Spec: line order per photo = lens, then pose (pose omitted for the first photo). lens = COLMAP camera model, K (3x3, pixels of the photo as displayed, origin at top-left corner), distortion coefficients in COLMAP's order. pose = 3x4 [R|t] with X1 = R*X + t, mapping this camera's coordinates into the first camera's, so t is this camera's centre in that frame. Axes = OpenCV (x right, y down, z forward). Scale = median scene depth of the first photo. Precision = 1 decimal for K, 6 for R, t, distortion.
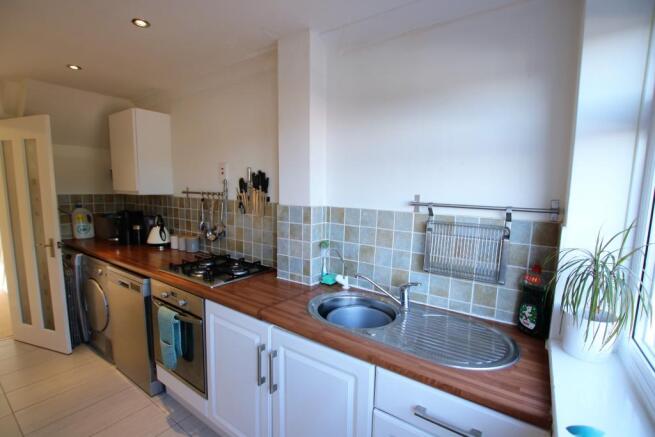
lens RADIAL K [[302.3, 0, 326.7], [0, 302.3, 228.0], [0, 0, 1]] dist [-0.003281, -0.000396]
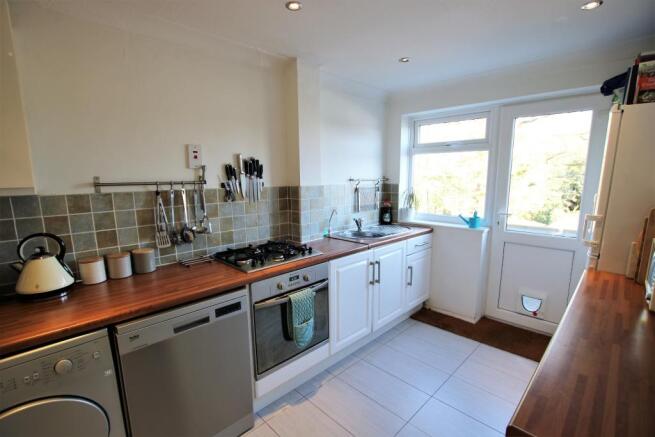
lens RADIAL K [[310.1, 0, 327.5], [0, 310.1, 218.5], [0, 0, 1]] dist [-0.000905, -0.000095]
pose [[0.161199, -0.168004, 0.972517, -1.199168], [0.124537, 0.980990, 0.148825, -0.104699], [-0.979033, 0.097124, 0.179057, 0.545710]]
